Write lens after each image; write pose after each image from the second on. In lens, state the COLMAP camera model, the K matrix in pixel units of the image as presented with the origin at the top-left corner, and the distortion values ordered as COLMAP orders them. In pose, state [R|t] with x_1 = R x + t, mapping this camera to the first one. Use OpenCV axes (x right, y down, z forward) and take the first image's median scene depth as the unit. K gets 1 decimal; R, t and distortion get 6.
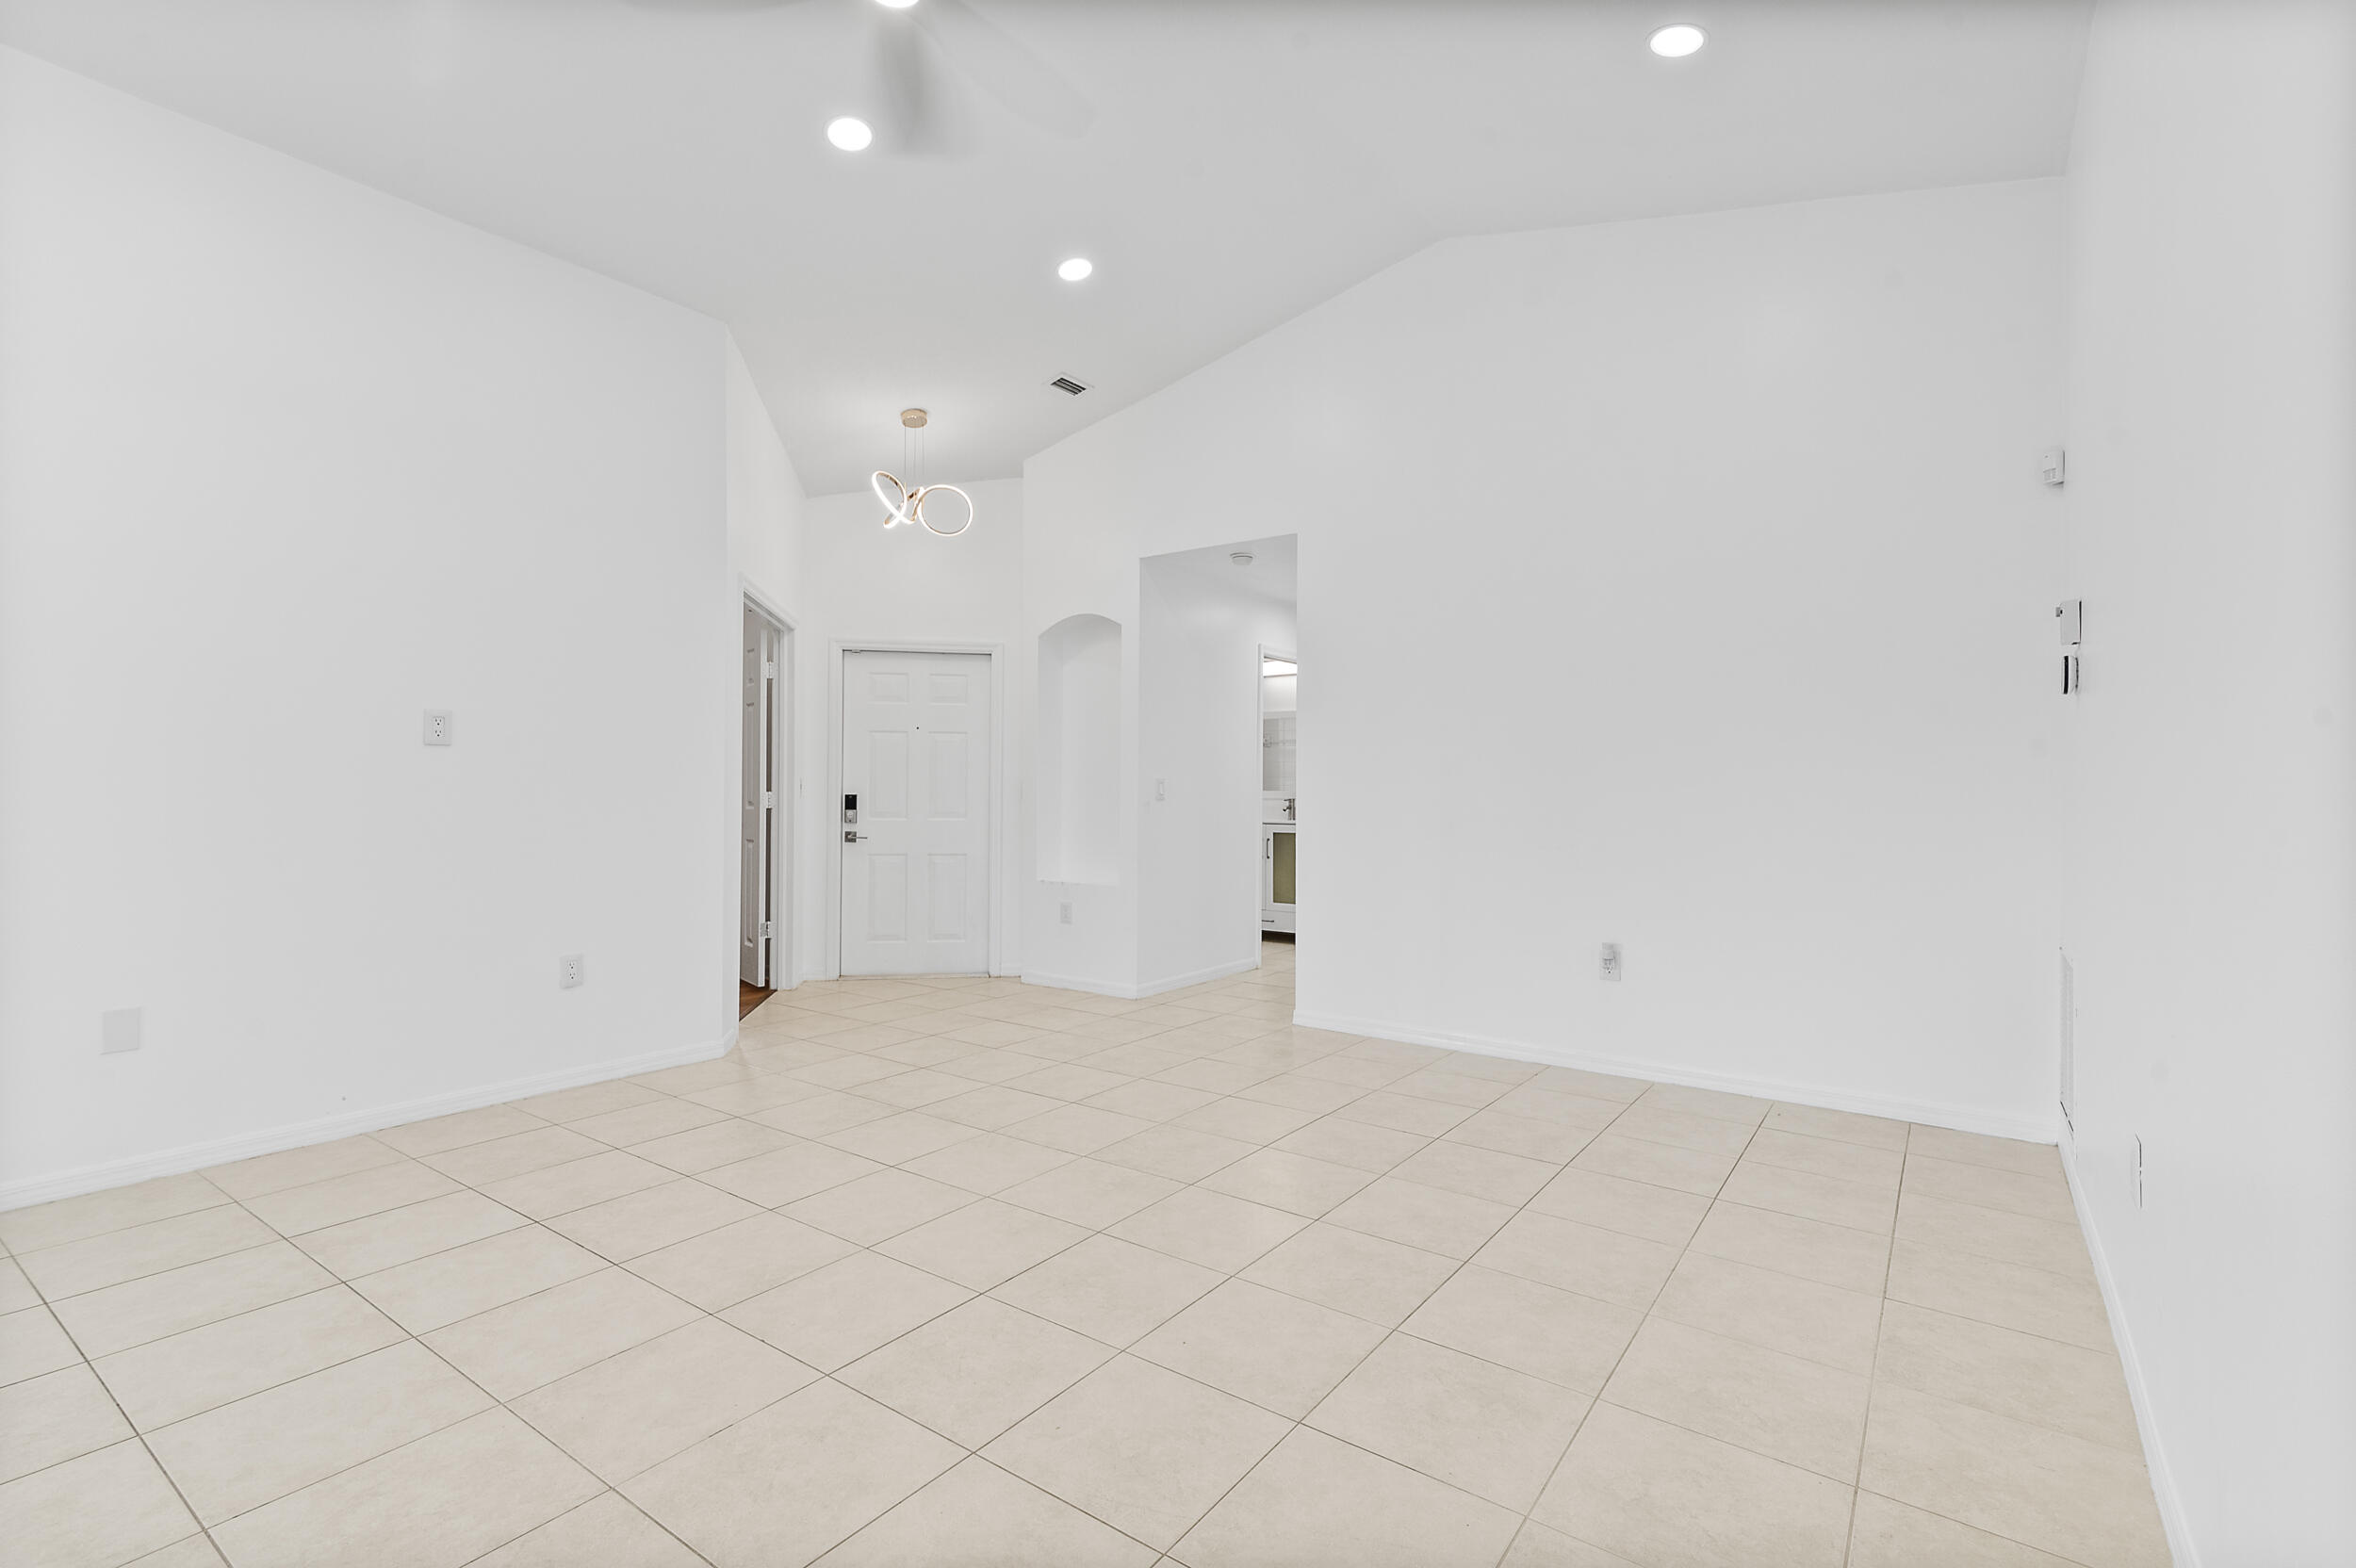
lens RADIAL K [[1082.8, 0, 1179.3], [0, 1082.8, 777.6], [0, 0, 1]] dist [0.002641, -0.000223]
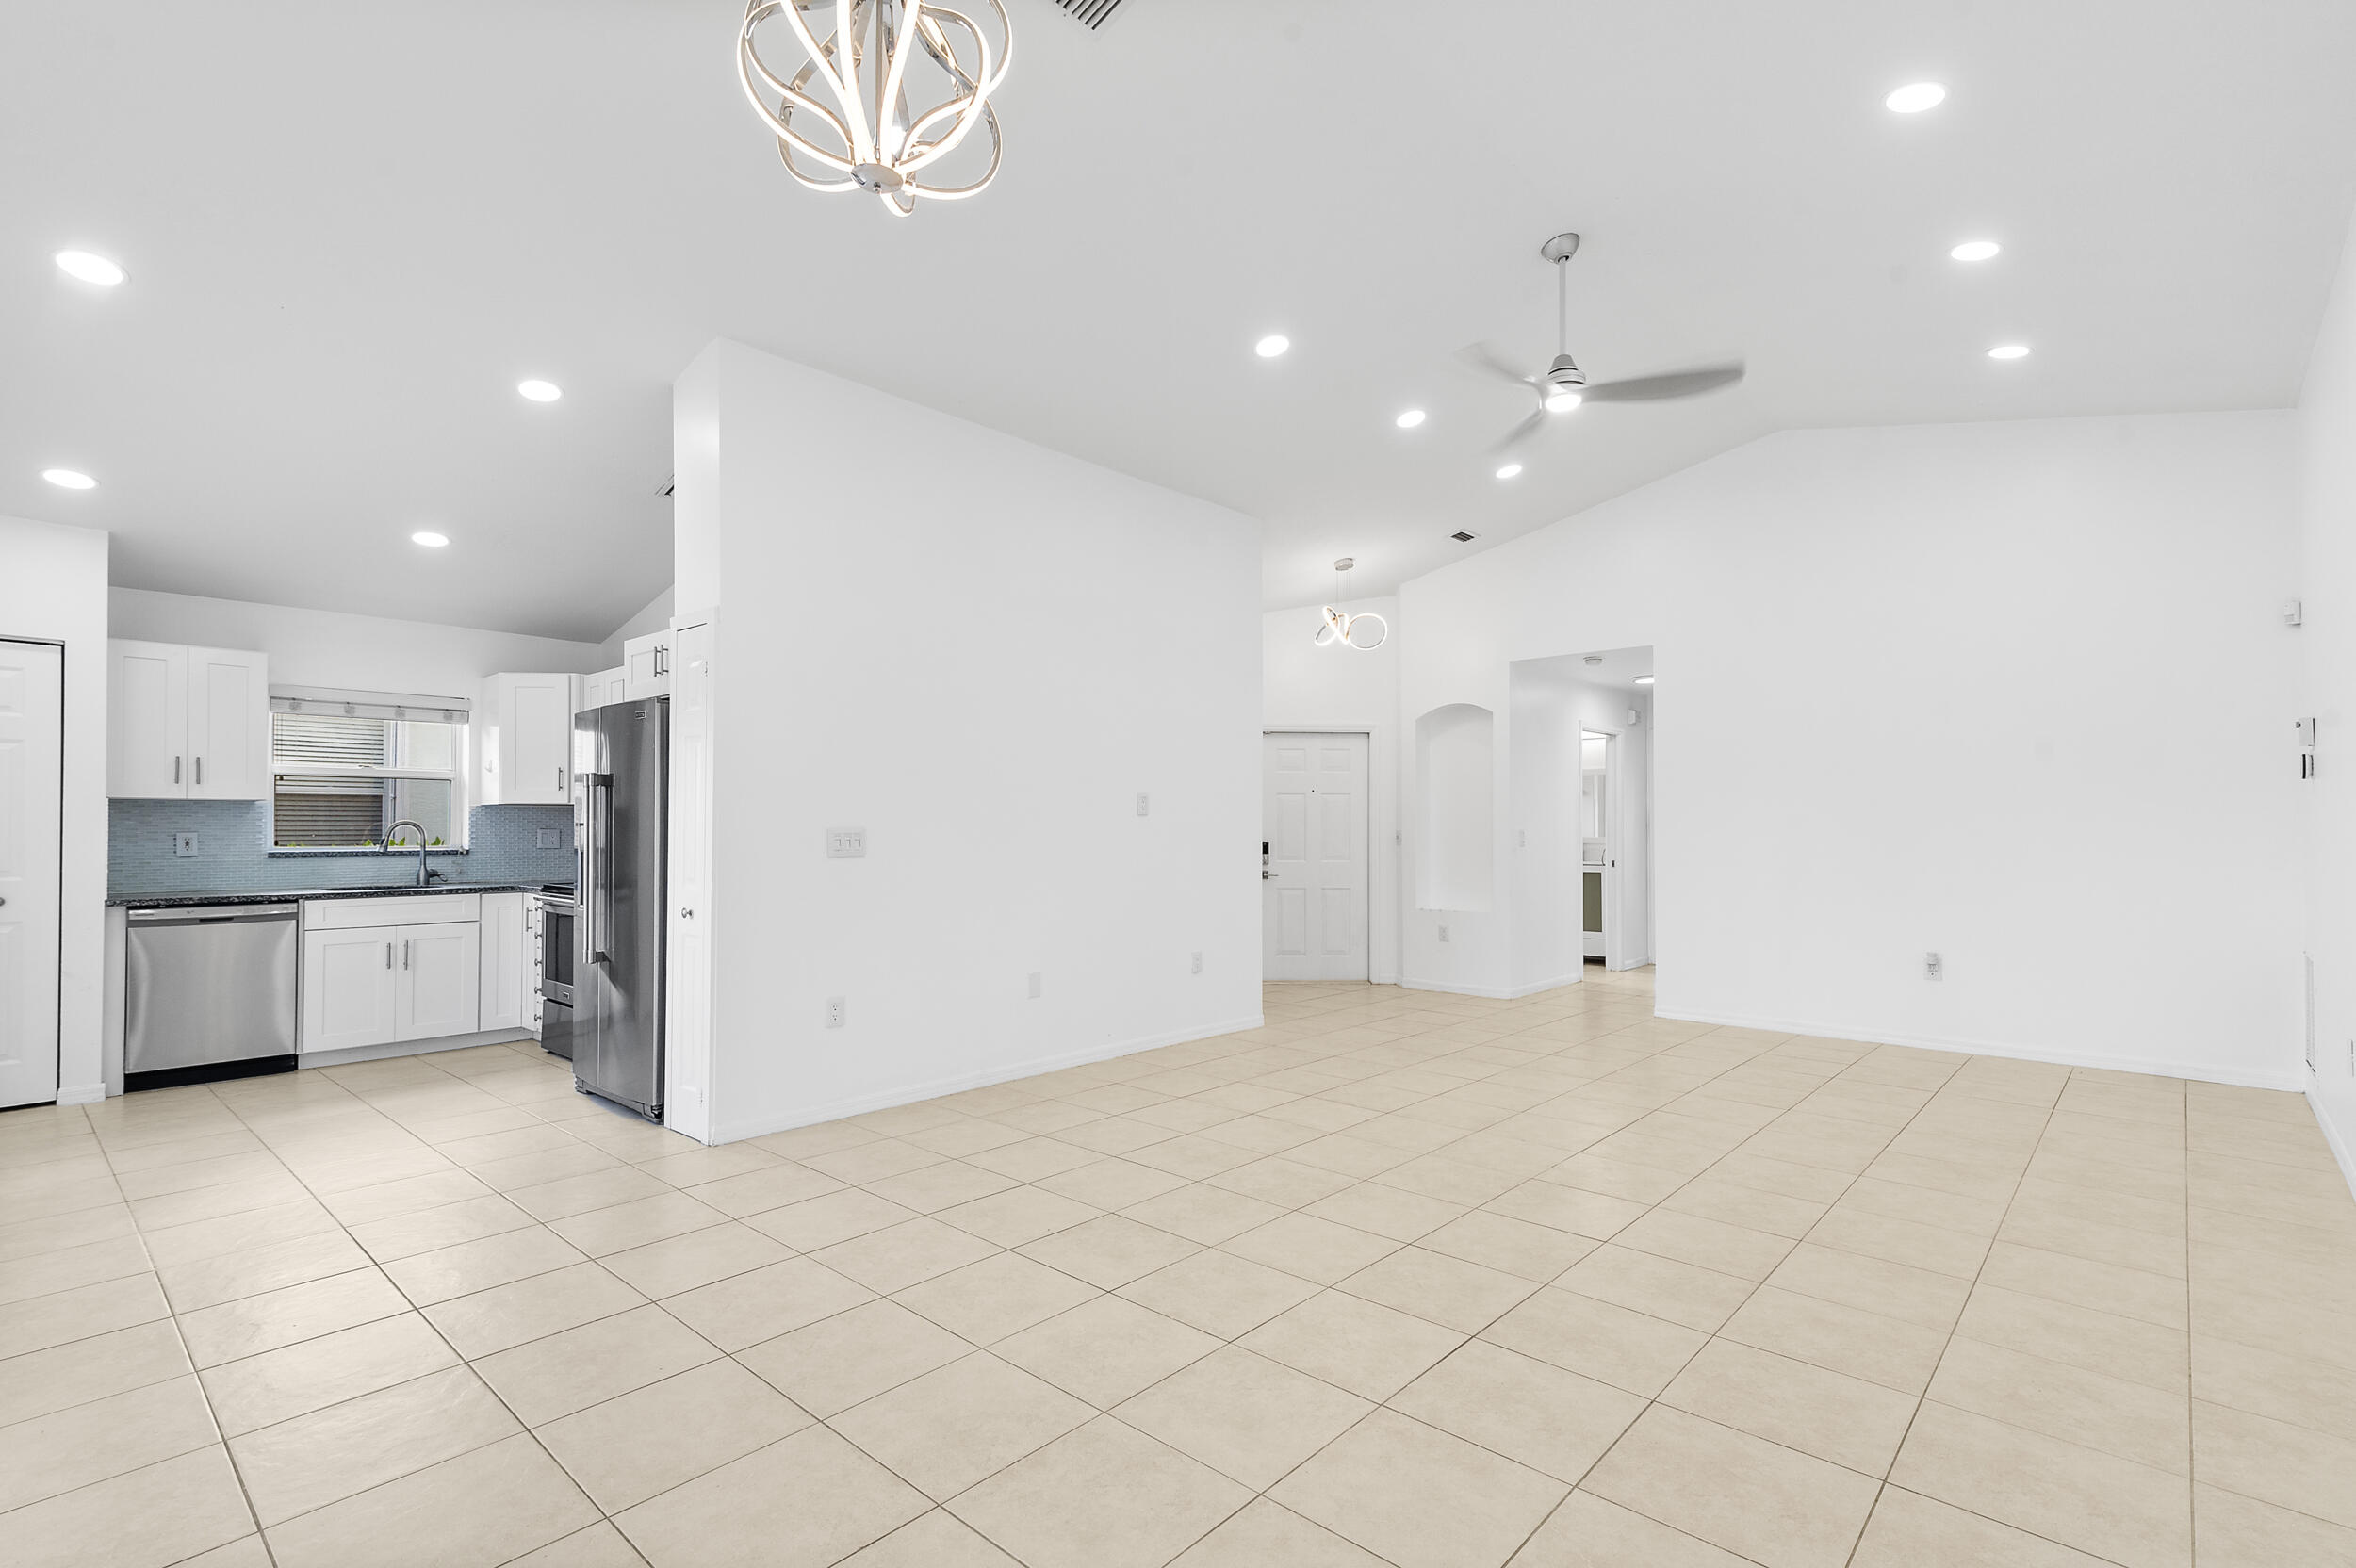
lens RADIAL K [[1082.8, 0, 1176.0], [0, 1082.8, 804.0], [0, 0, 1]] dist [0.002641, -0.000223]
pose [[0.991986, -0.007137, -0.126145, -0.275976], [0.005433, 0.999889, -0.013846, -0.014875], [0.126230, 0.013050, 0.991915, -0.349647]]
